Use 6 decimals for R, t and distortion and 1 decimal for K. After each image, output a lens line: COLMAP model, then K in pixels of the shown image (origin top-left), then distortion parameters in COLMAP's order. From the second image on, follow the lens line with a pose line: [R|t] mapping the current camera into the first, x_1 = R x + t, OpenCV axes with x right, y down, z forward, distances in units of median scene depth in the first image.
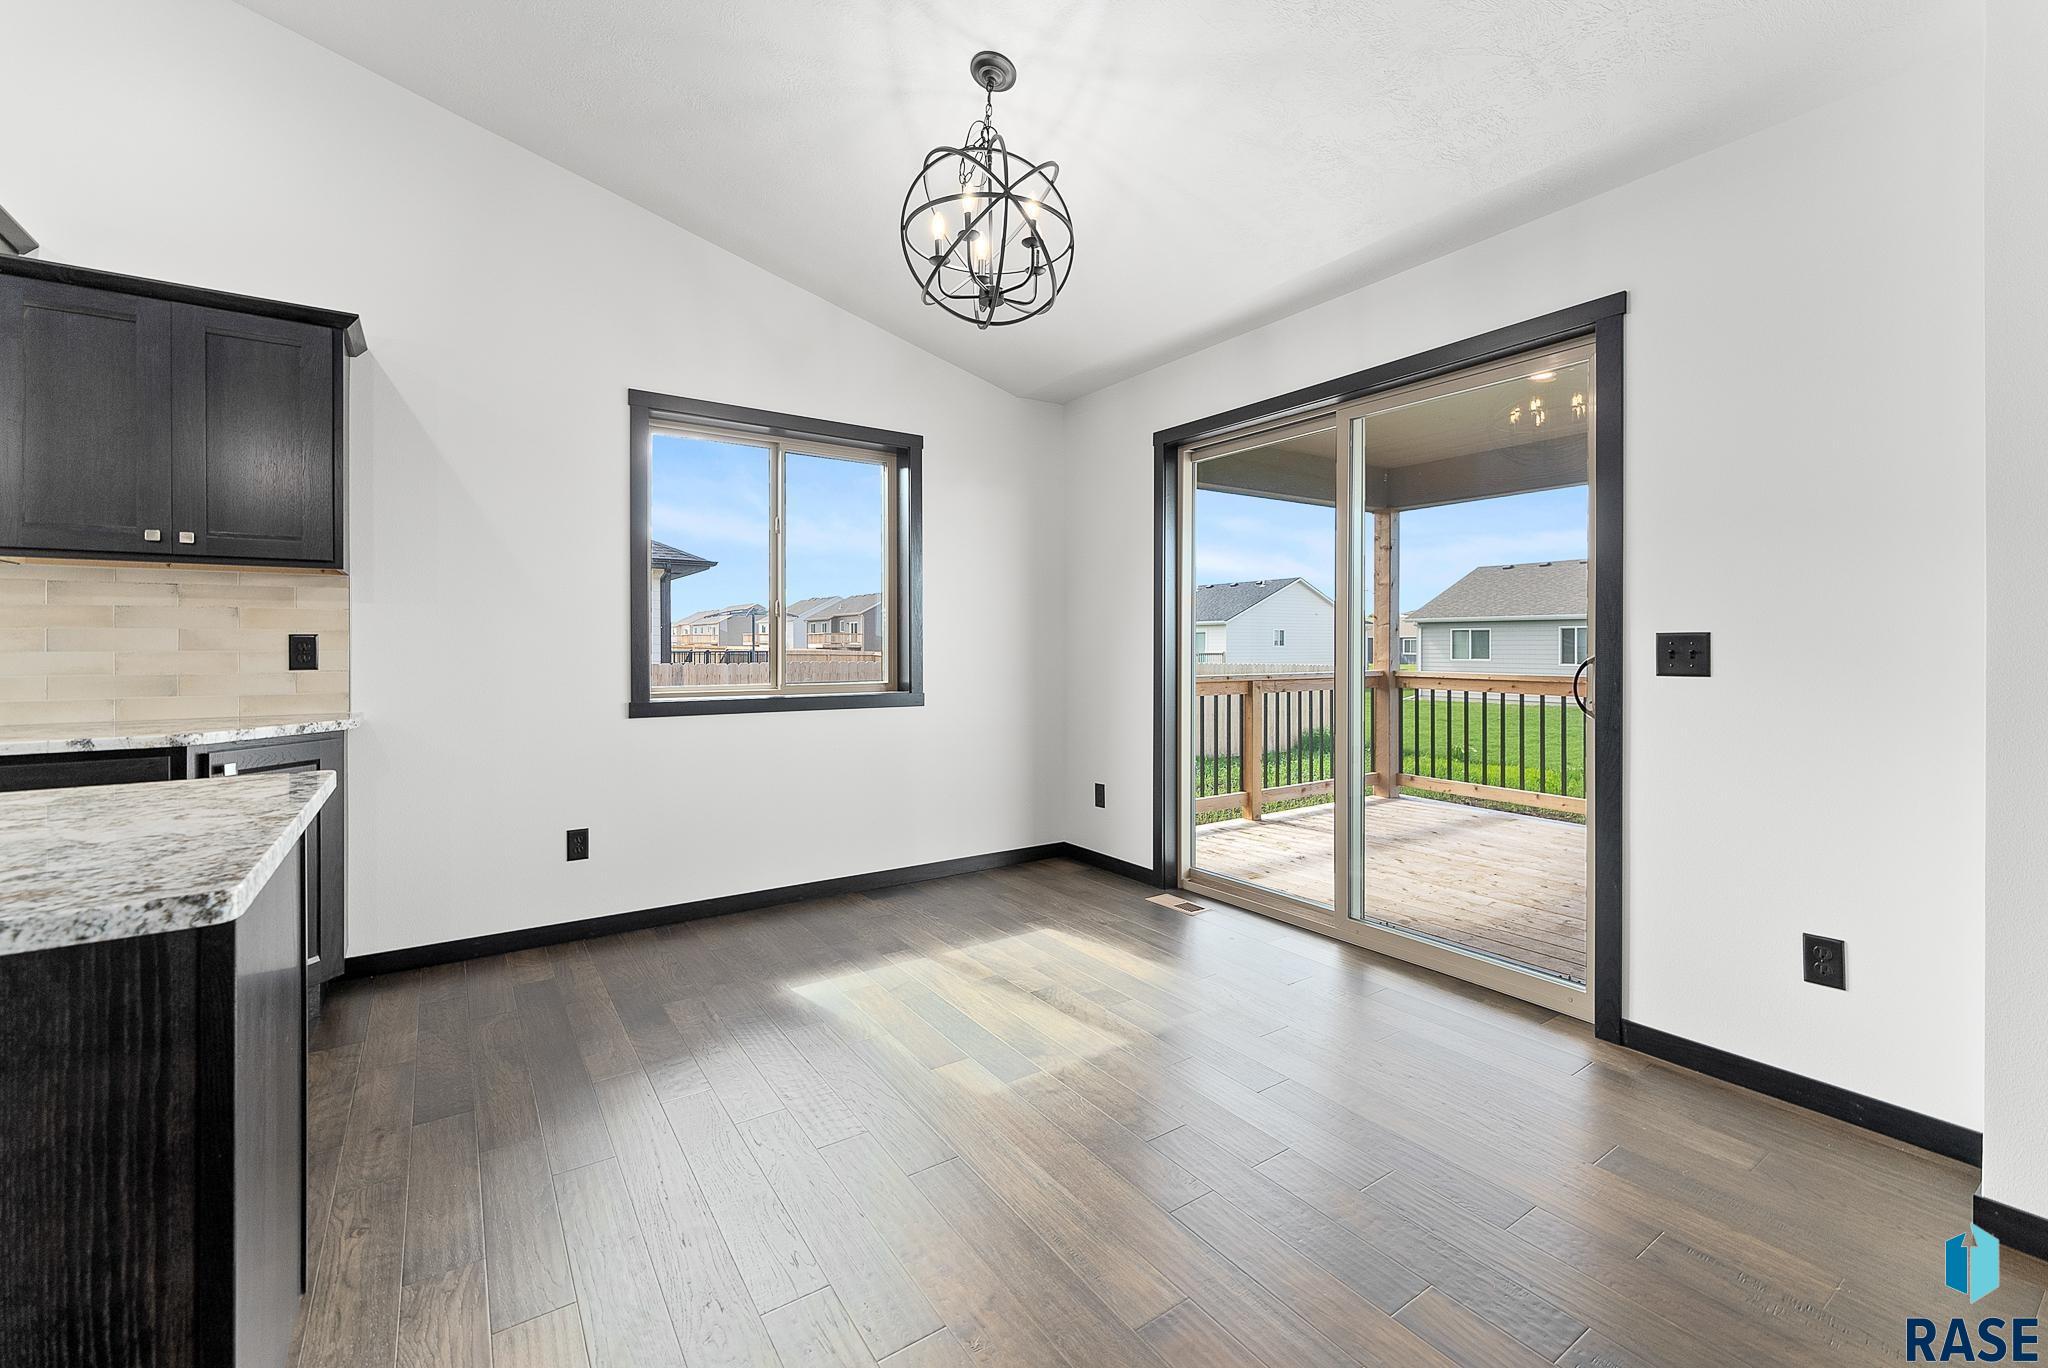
lens RADIAL K [[841.1, 0, 1004.8], [0, 841.1, 638.2], [0, 0, 1]] dist [-0.002551, 0.000523]
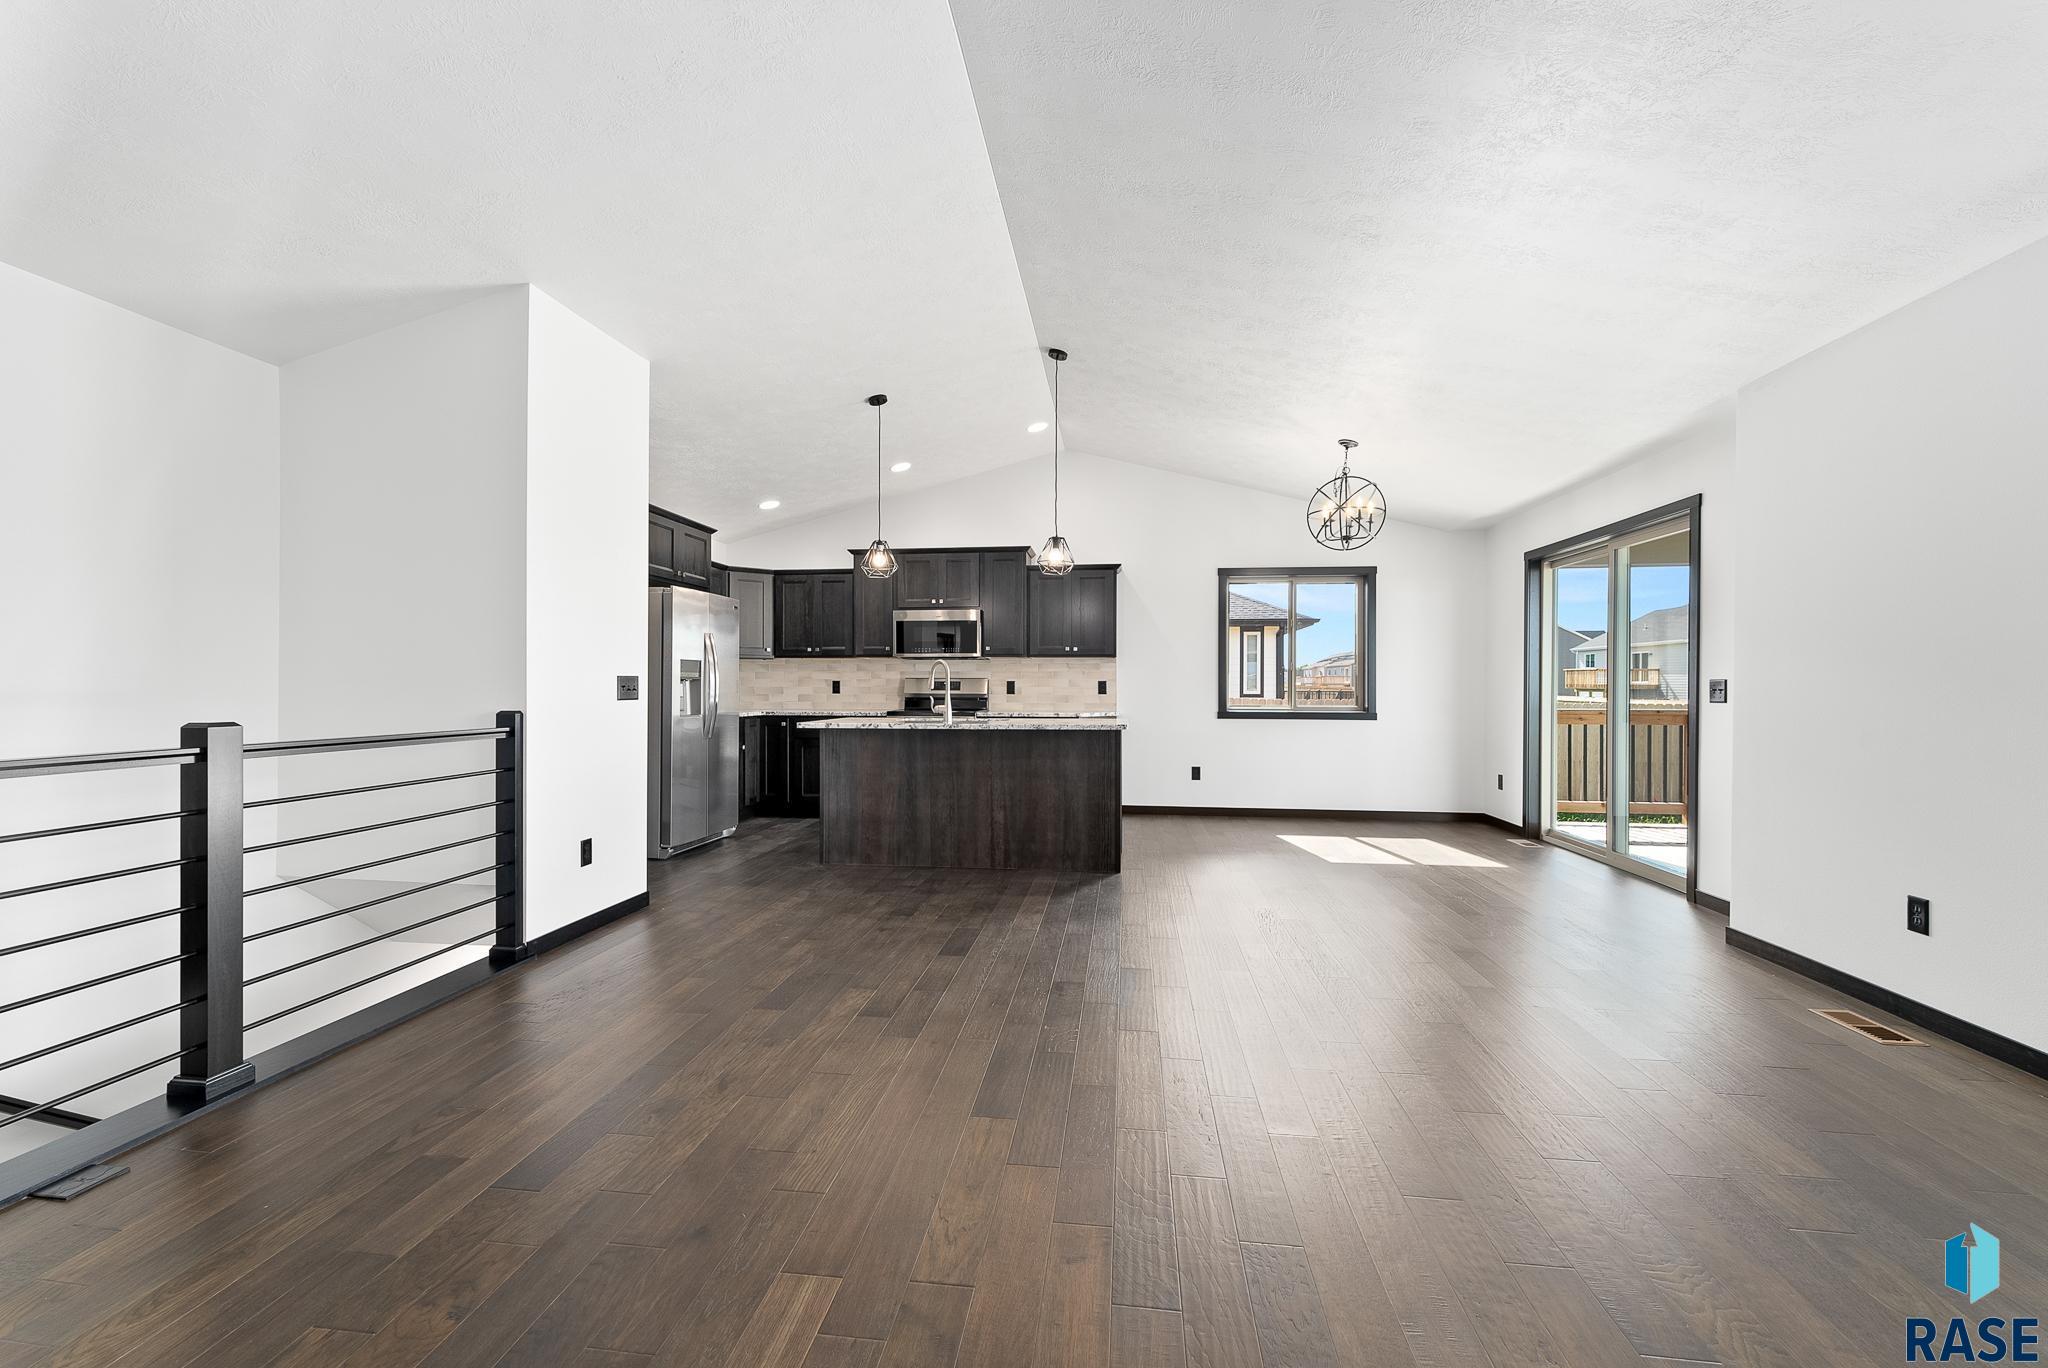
lens RADIAL K [[841.1, 0, 1009.8], [0, 841.1, 699.8], [0, 0, 1]] dist [-0.002551, 0.000523]
pose [[0.747367, 0.014117, -0.664261, 0.594360], [0.002604, 0.999704, 0.024175, -0.007708], [0.664406, -0.019797, 0.747110, -0.983095]]
